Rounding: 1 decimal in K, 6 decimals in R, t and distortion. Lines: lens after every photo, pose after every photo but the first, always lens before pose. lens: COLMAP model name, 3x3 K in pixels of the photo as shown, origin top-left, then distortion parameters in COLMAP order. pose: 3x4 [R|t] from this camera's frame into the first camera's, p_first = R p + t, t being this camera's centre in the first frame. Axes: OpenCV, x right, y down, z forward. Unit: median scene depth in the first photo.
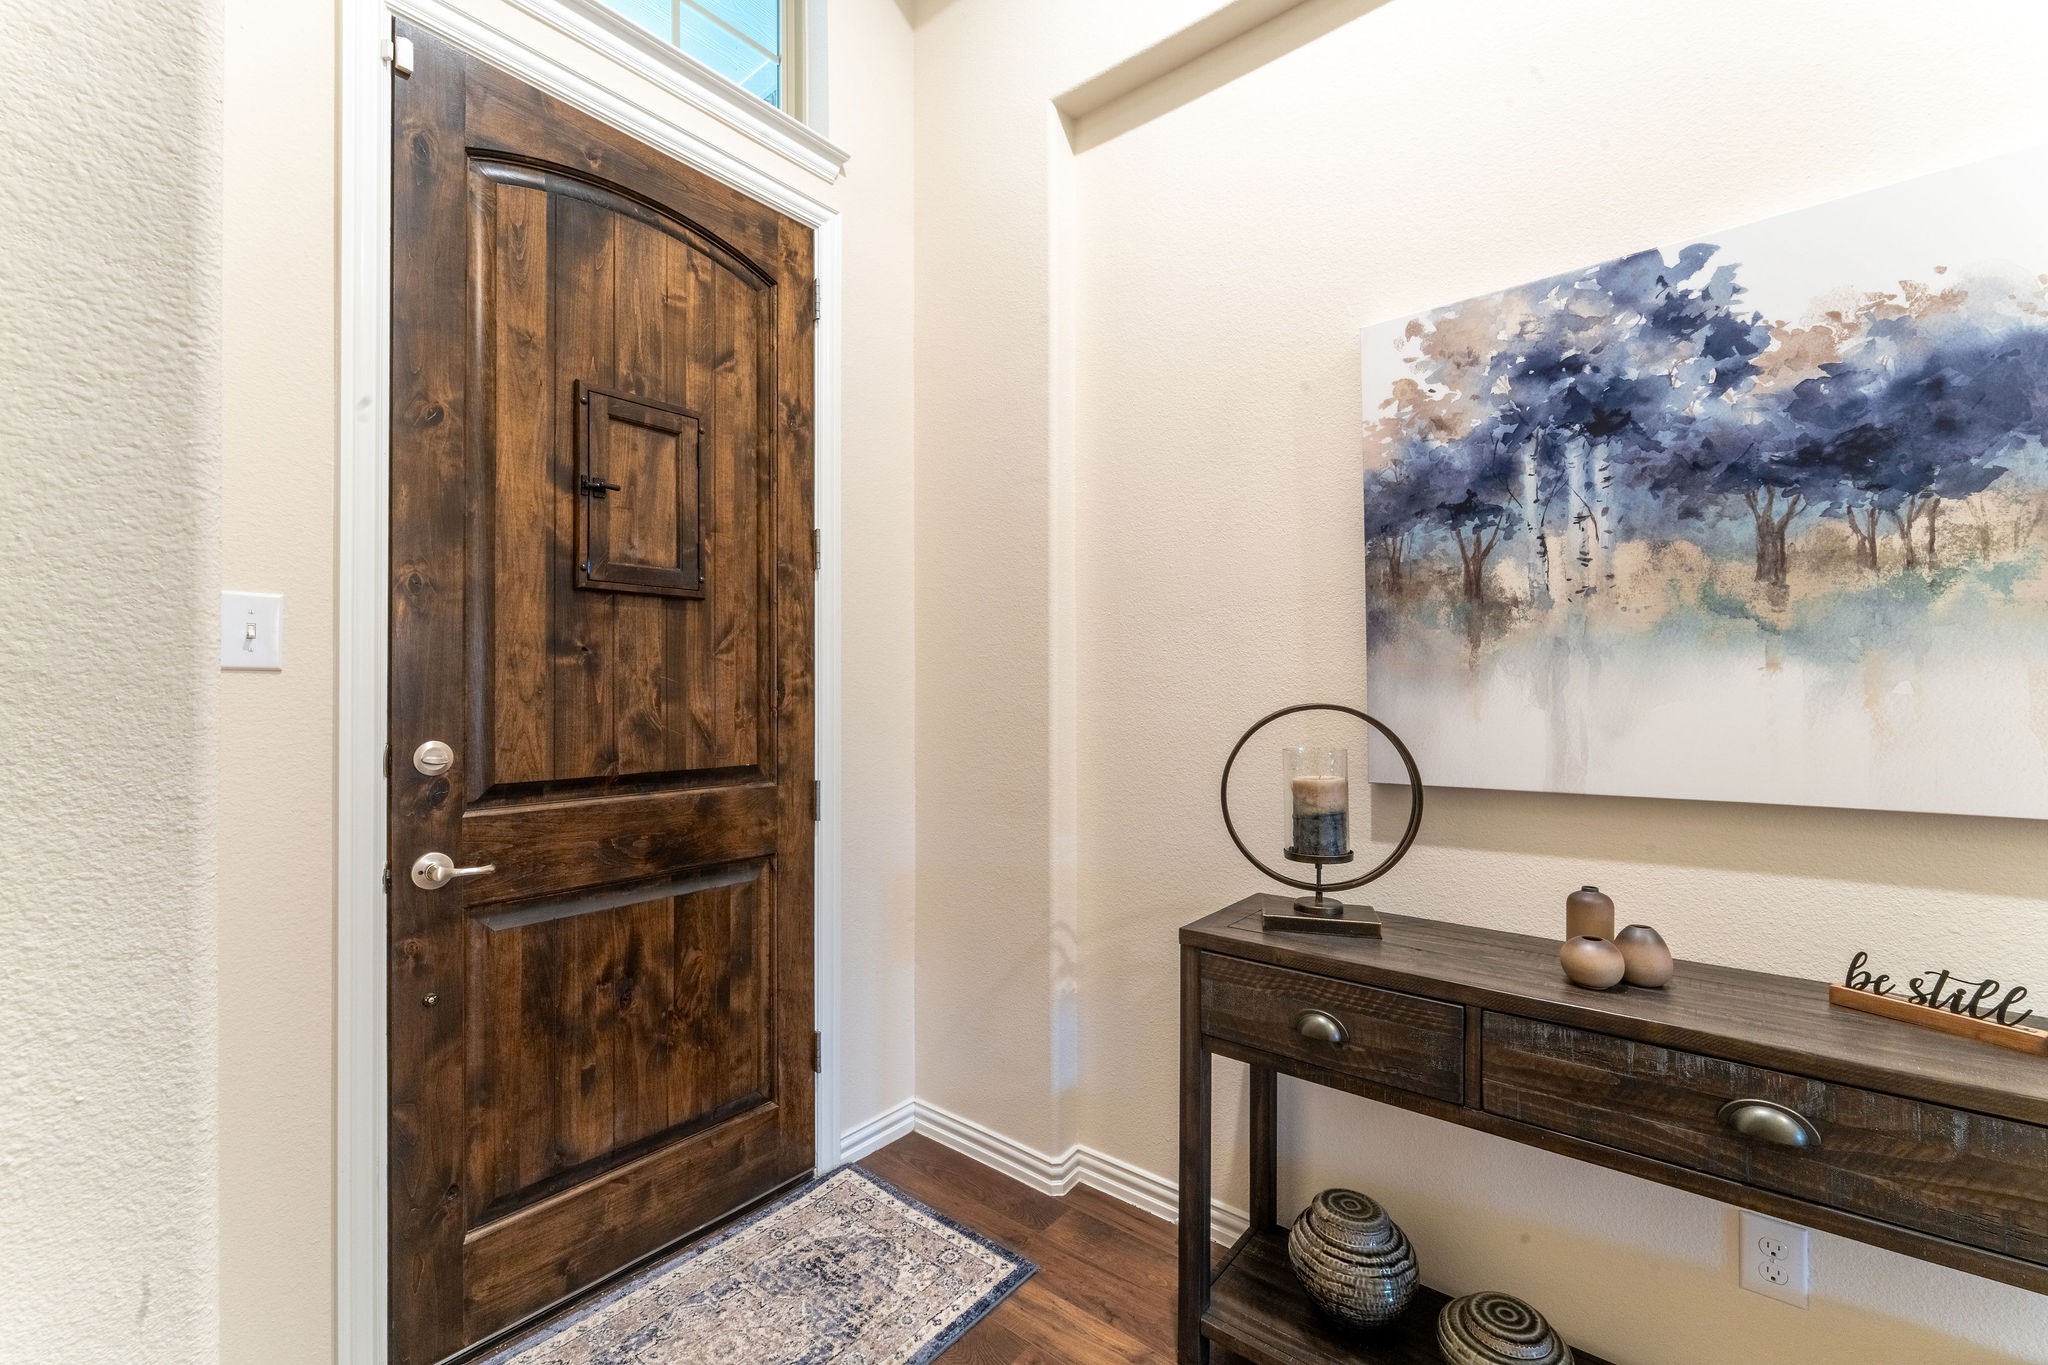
lens RADIAL K [[861.3, 0, 1024.0], [0, 861.3, 682.5], [0, 0, 1]] dist [-0.001422, 0.000099]
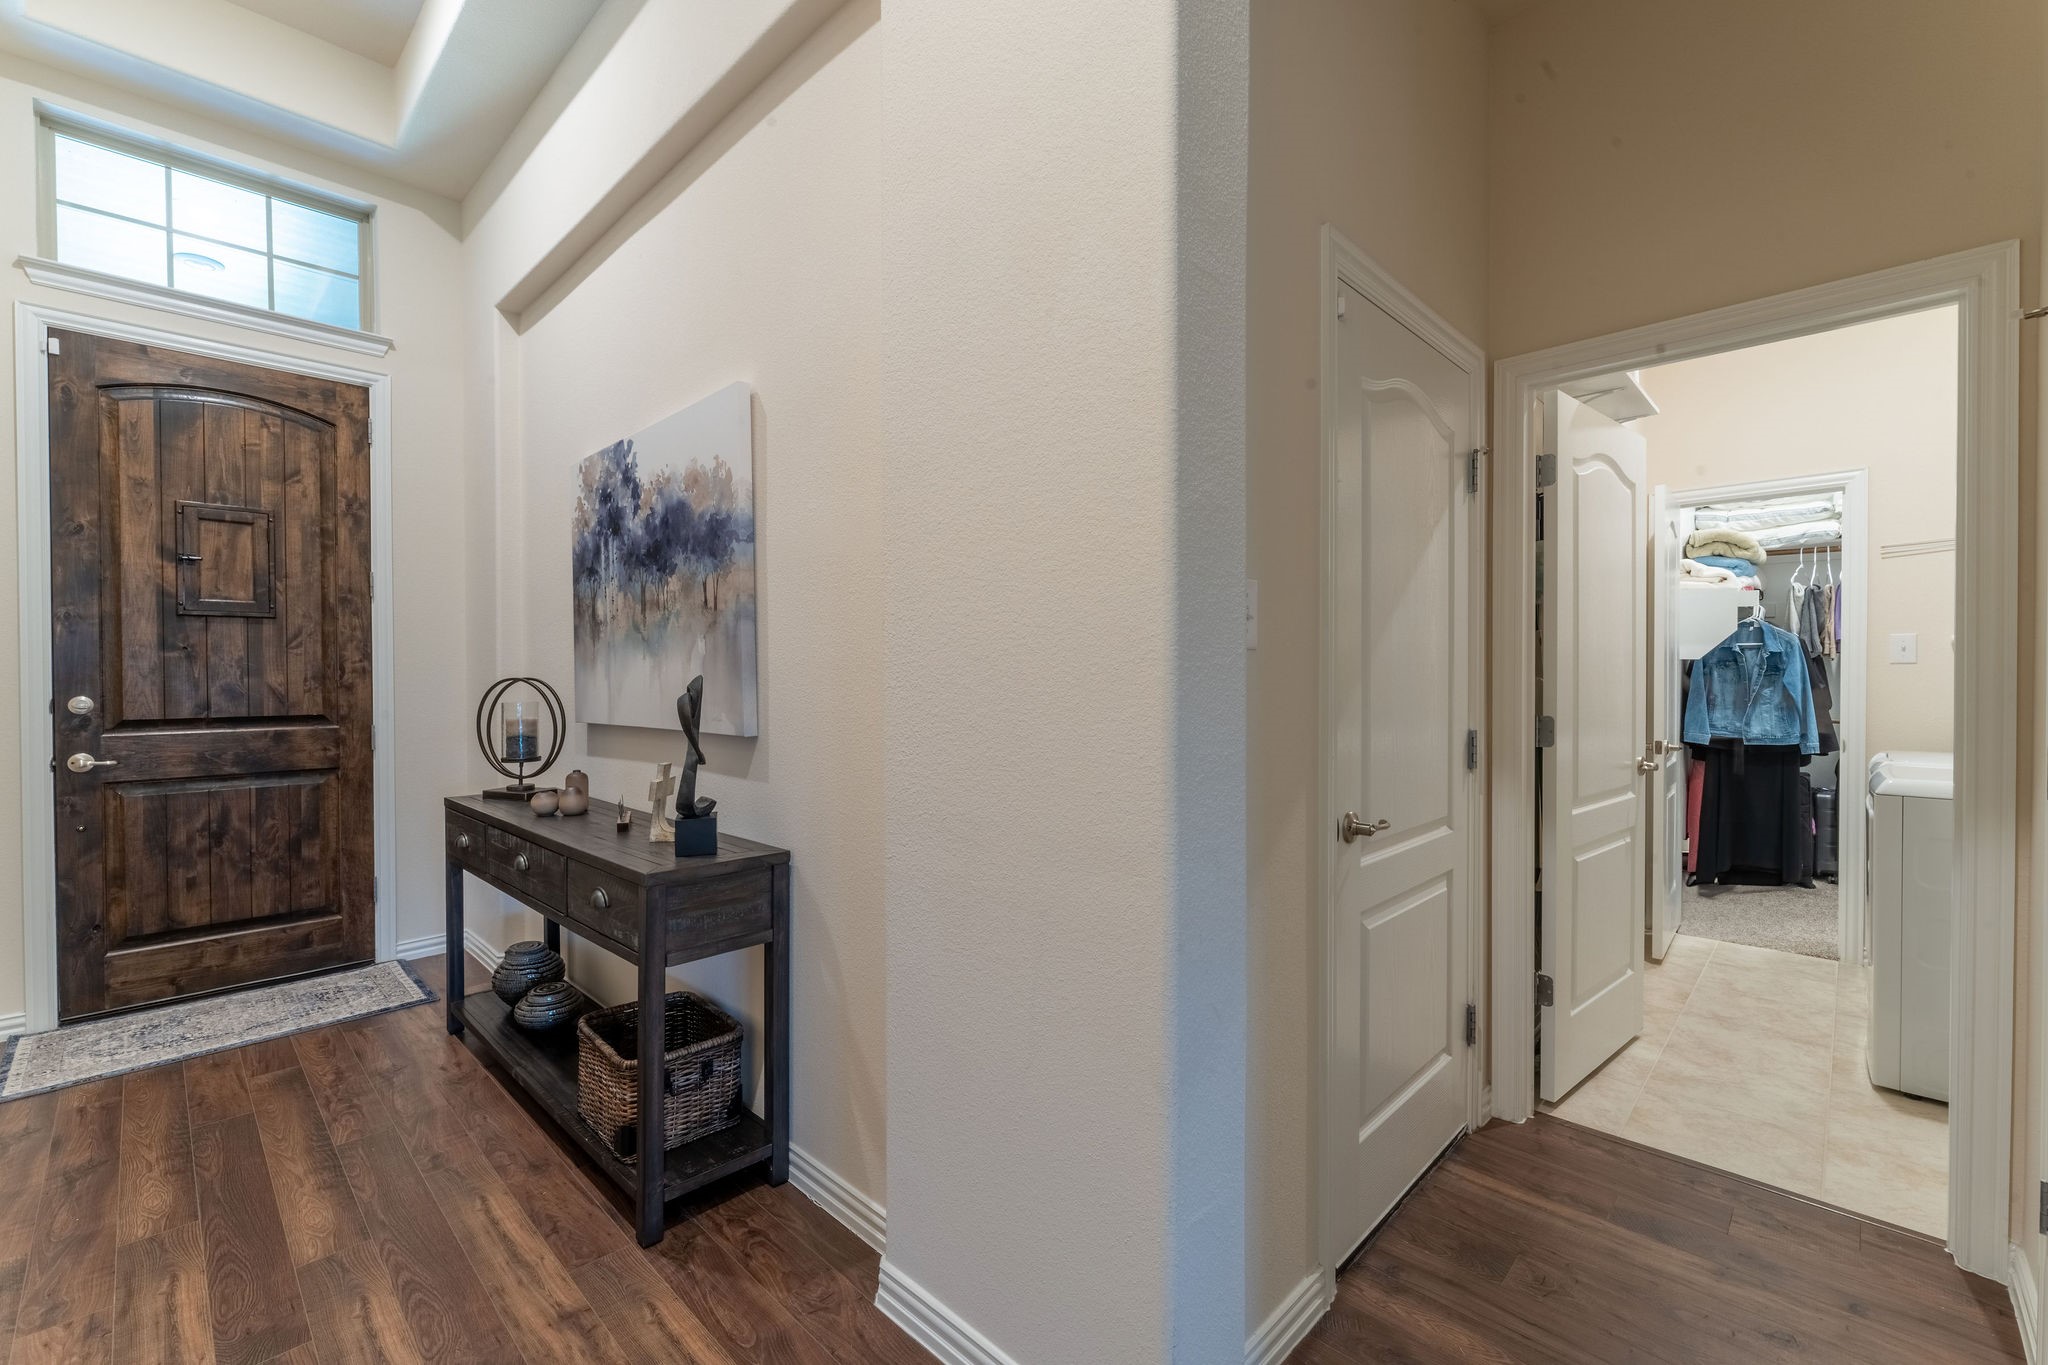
lens RADIAL K [[847.1, 0, 948.6], [0, 847.1, 677.8], [0, 0, 1]] dist [0.007621, 0.000204]
pose [[0.994921, -0.000214, -0.100661, 1.233753], [0.002016, 0.999839, 0.017802, -0.004111], [0.100641, -0.017915, 0.994762, -0.612105]]
